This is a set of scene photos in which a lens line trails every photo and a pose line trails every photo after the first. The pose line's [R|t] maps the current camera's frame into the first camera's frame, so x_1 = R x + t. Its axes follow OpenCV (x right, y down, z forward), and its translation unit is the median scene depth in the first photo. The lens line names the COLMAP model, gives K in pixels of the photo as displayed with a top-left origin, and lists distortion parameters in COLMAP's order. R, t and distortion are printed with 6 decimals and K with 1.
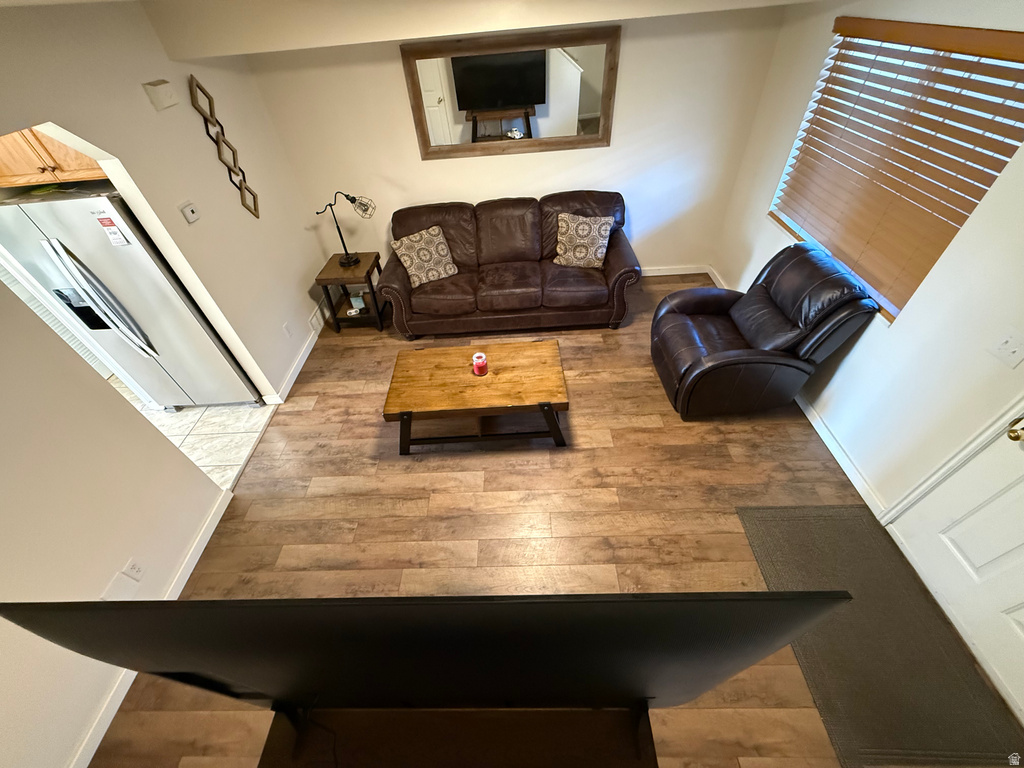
lens RADIAL K [[406.3, 0, 505.6], [0, 406.3, 384.7], [0, 0, 1]] dist [-0.004121, -0.000398]
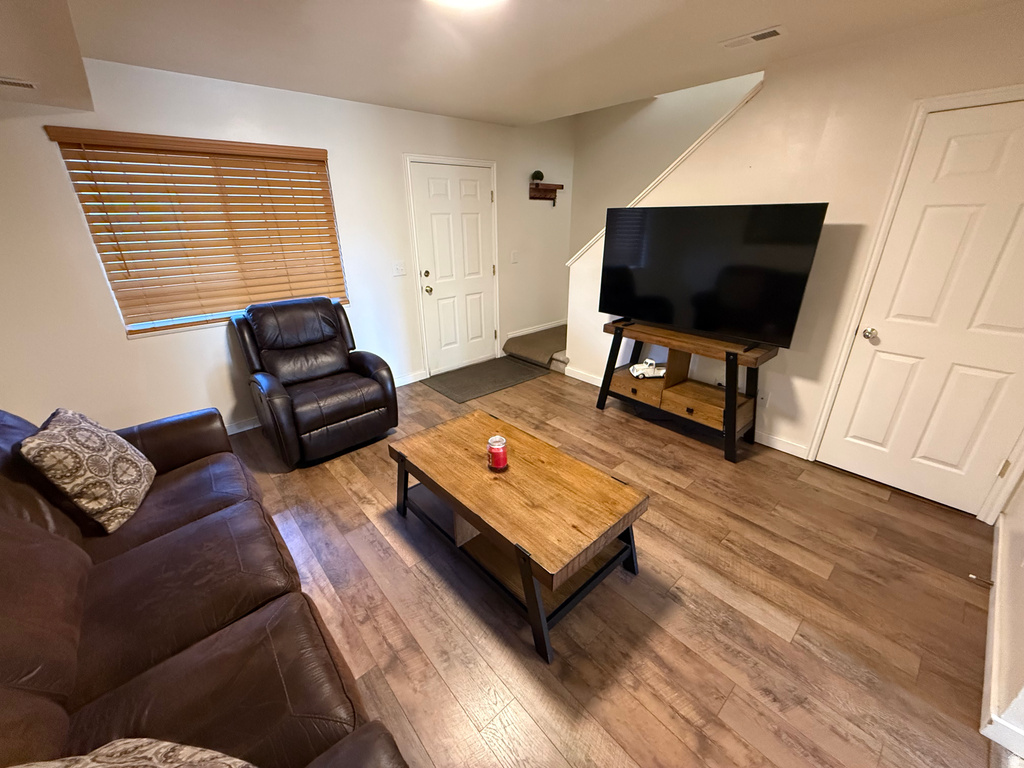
lens RADIAL K [[406.3, 0, 509.3], [0, 406.3, 382.5], [0, 0, 1]] dist [-0.004121, -0.000398]
pose [[-0.662208, -0.208546, 0.719715, -0.536202], [0.565360, 0.491318, 0.662552, -0.542538], [-0.491781, 0.845645, -0.207451, 0.980623]]
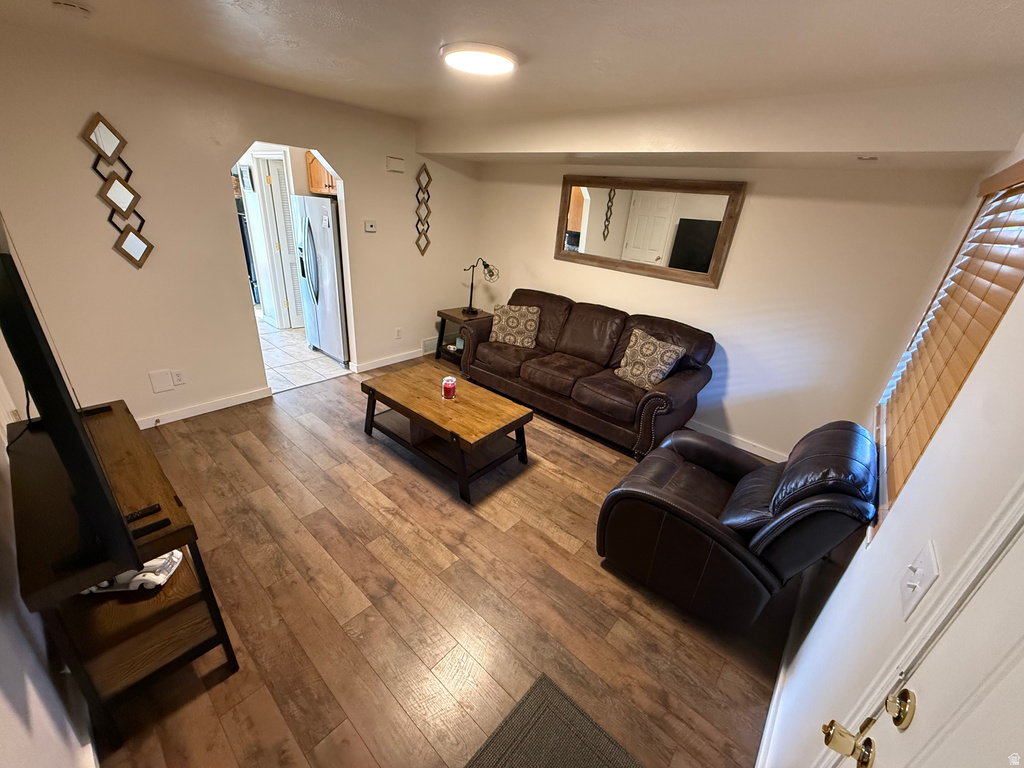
lens RADIAL K [[406.3, 0, 506.0], [0, 406.3, 384.0], [0, 0, 1]] dist [-0.004121, -0.000398]
pose [[0.744537, 0.387816, -0.543382, 0.597849], [-0.554891, 0.812052, -0.180739, 0.050473], [0.371161, 0.436085, 0.819798, 0.159624]]
